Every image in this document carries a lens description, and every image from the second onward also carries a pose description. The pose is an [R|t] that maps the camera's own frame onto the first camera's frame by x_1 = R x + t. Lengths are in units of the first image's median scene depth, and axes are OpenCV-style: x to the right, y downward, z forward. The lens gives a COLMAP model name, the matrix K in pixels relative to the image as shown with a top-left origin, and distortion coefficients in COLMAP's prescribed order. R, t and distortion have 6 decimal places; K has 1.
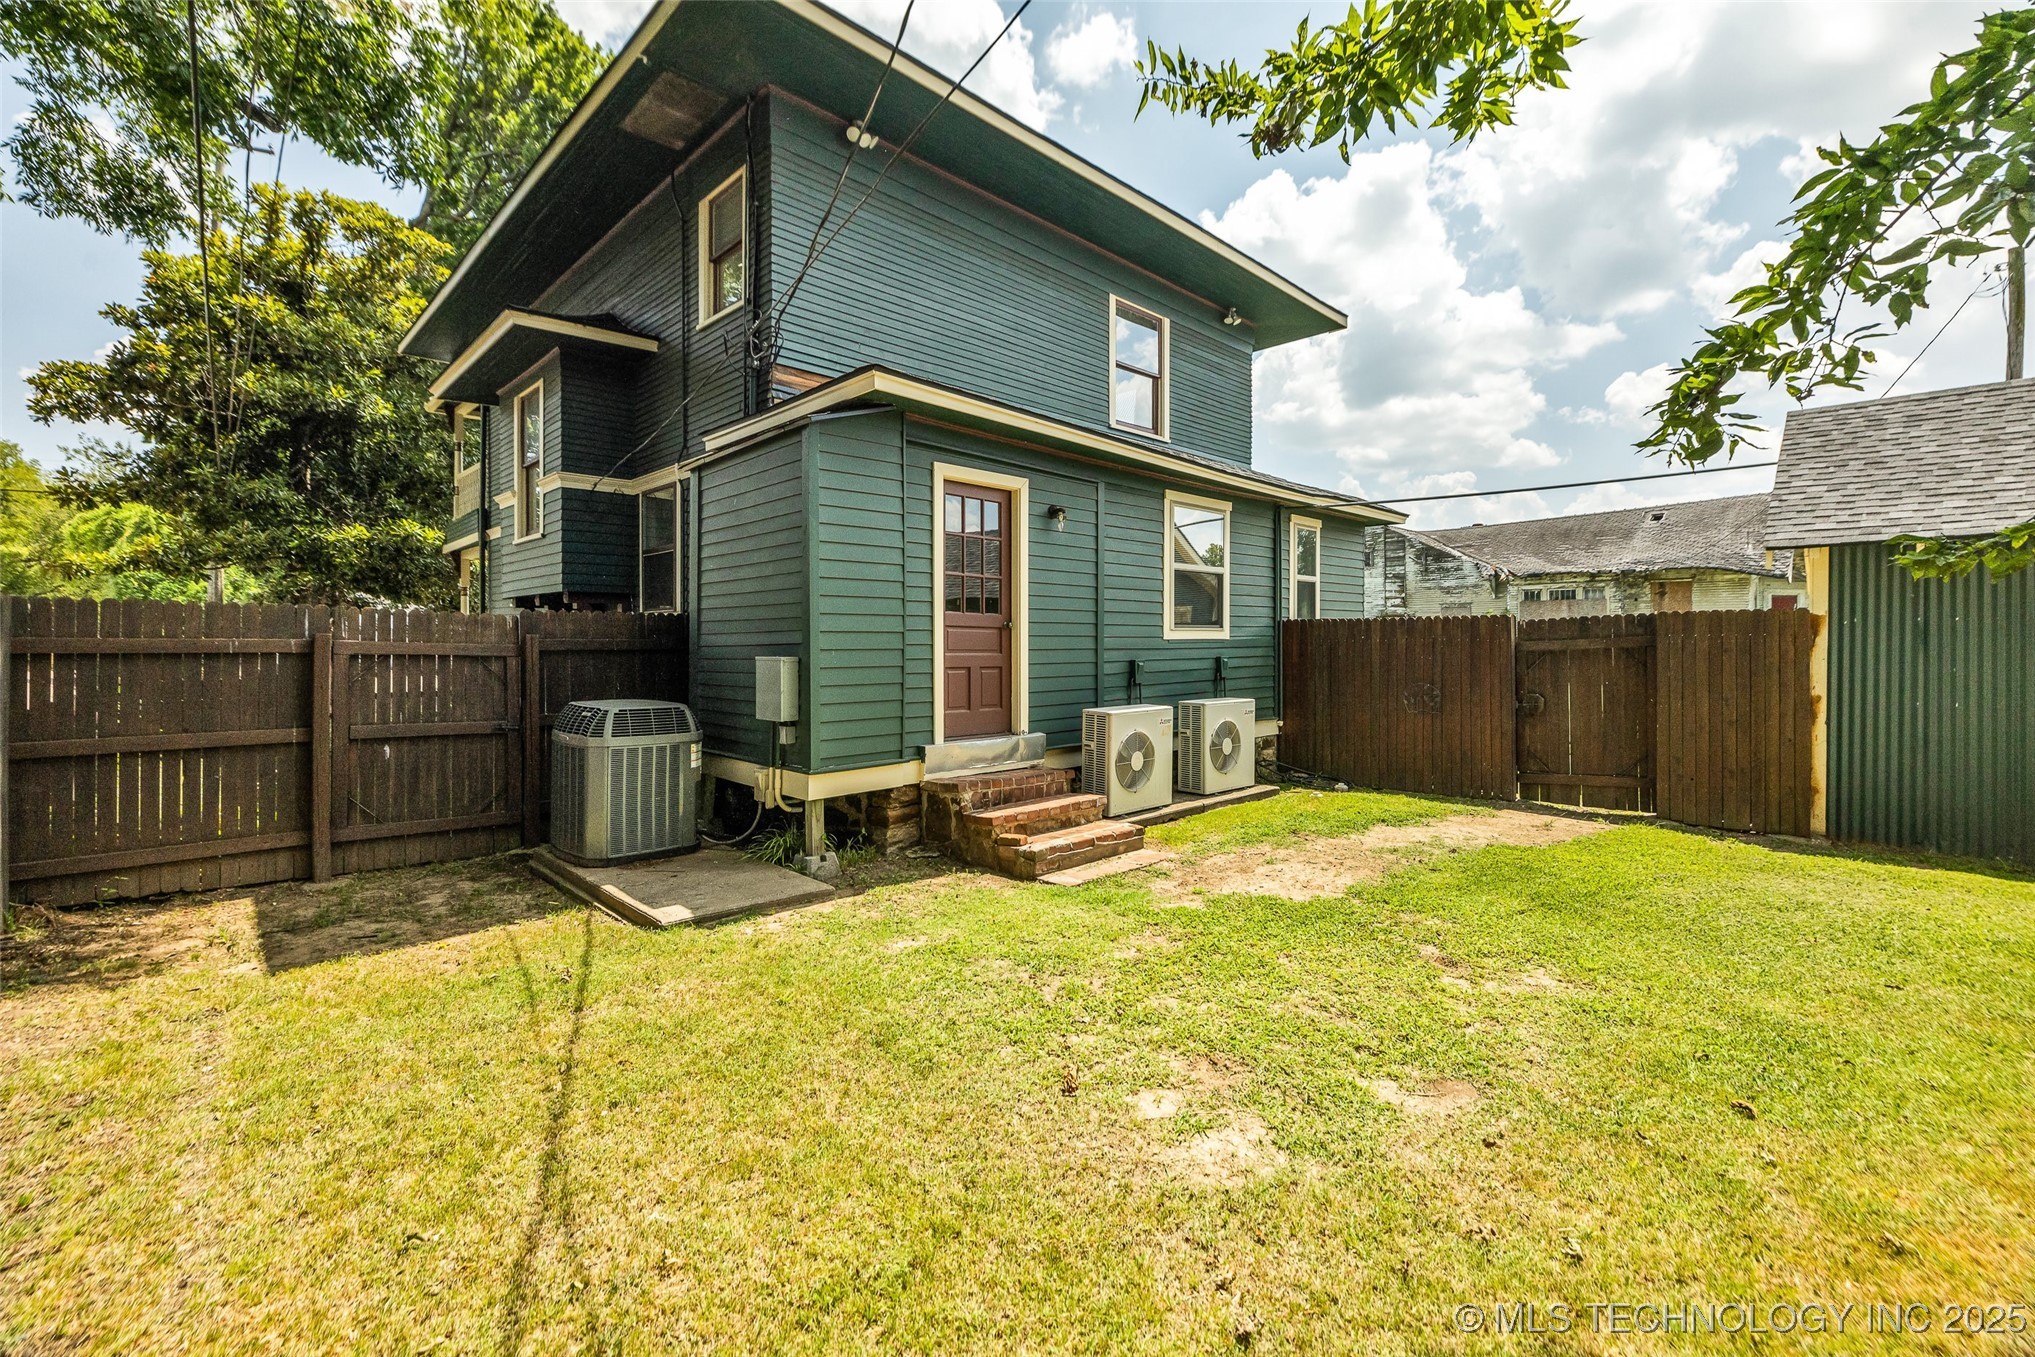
lens RADIAL K [[865.7, 0, 1021.5], [0, 865.7, 668.1], [0, 0, 1]] dist [0.002486, 0.000185]
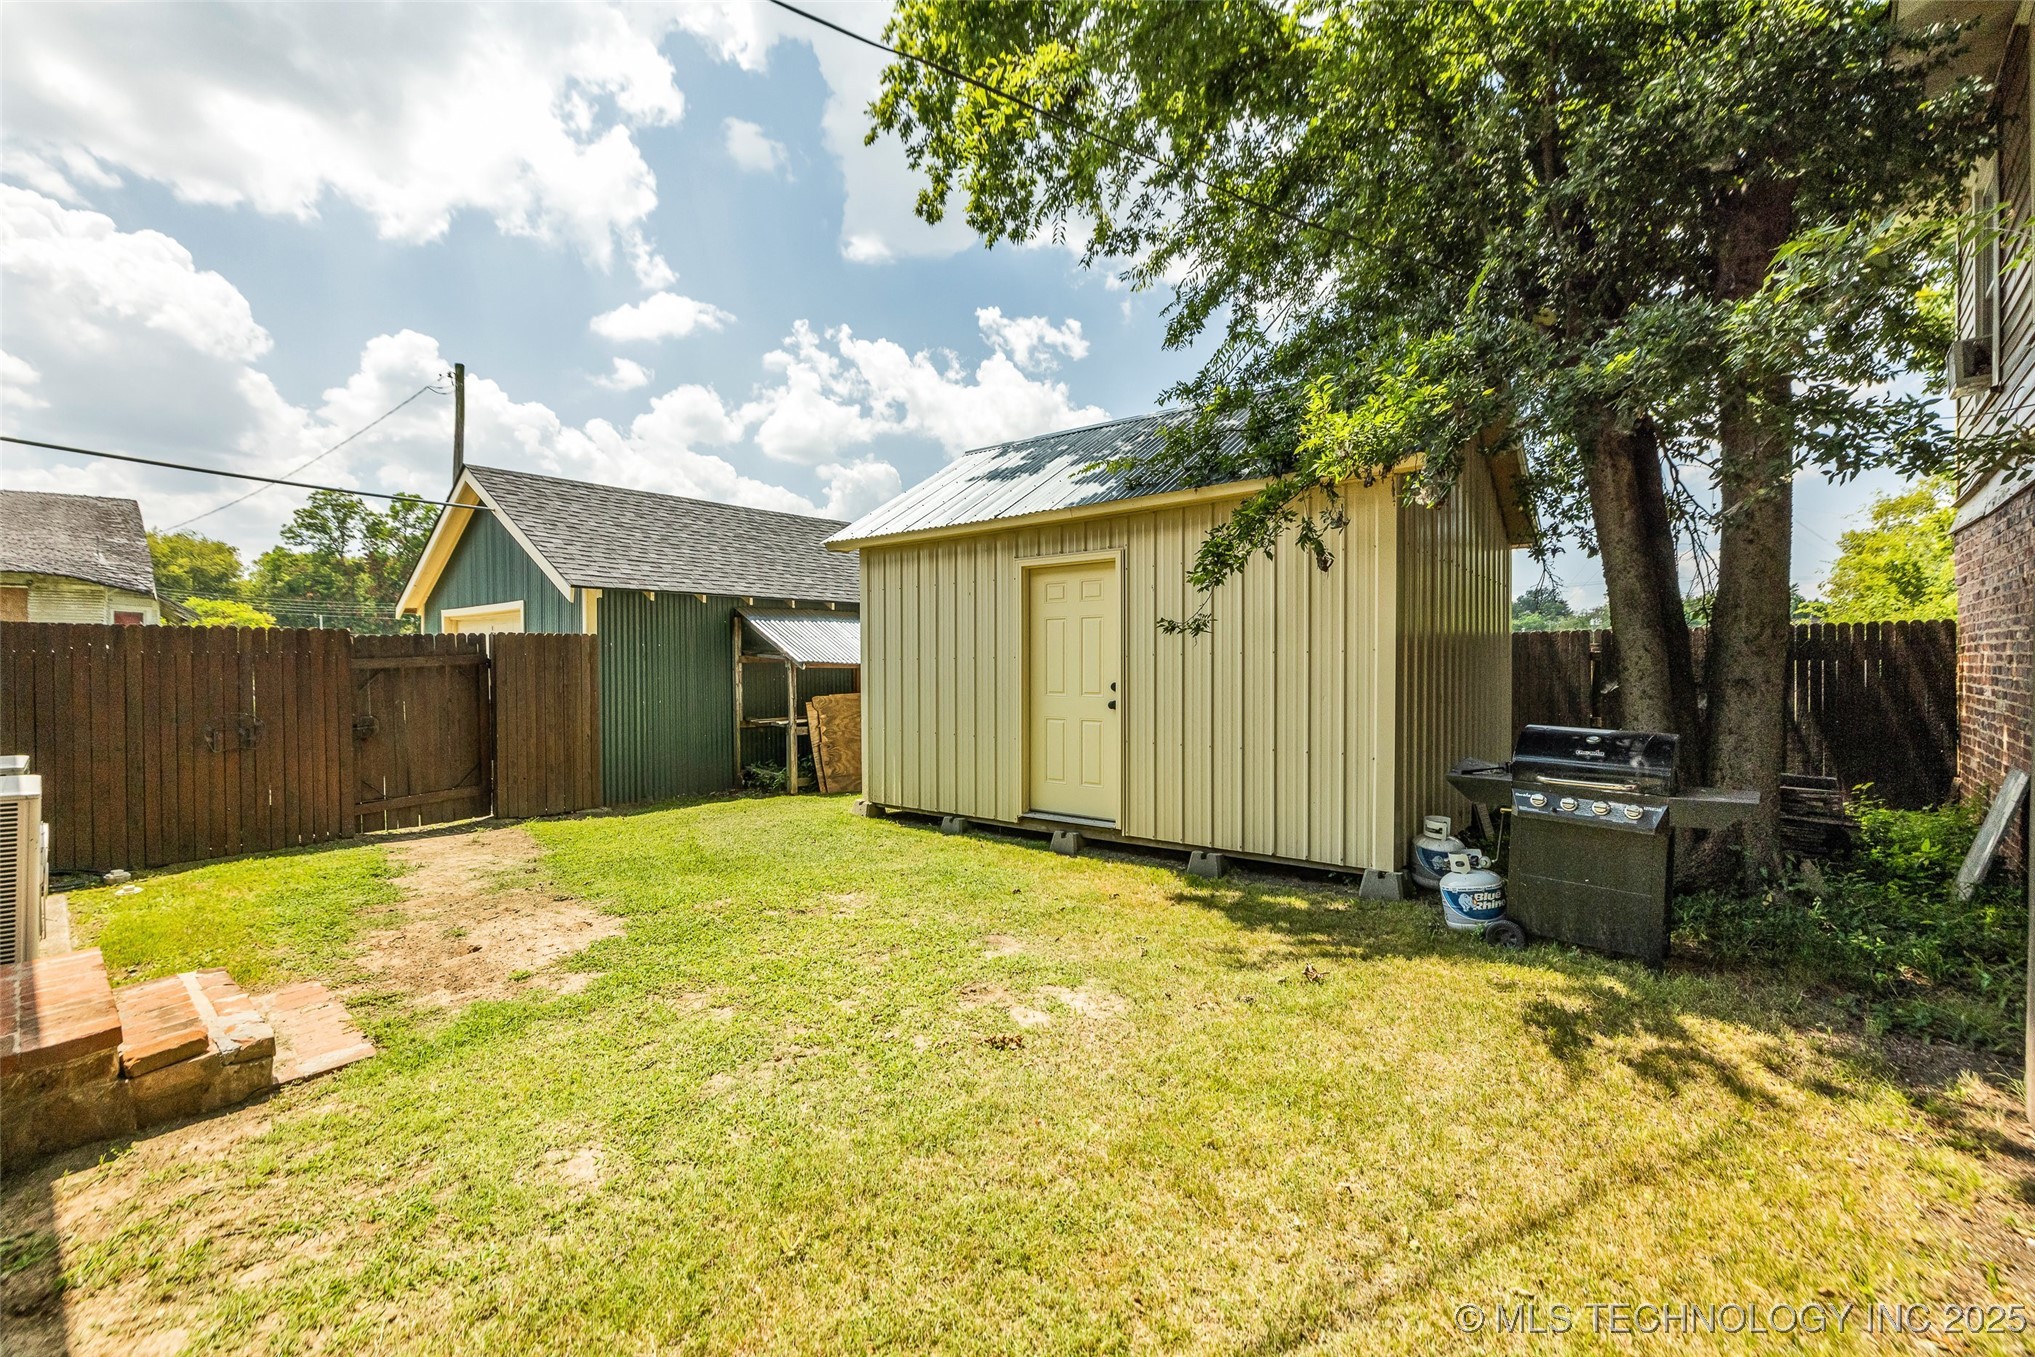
lens RADIAL K [[865.7, 0, 1019.3], [0, 865.7, 673.2], [0, 0, 1]] dist [0.002486, 0.000185]
pose [[-0.092356, -0.010332, 0.995672, -0.462934], [0.029125, 0.999490, 0.013073, -0.009006], [-0.995300, 0.030206, -0.092008, 0.465890]]
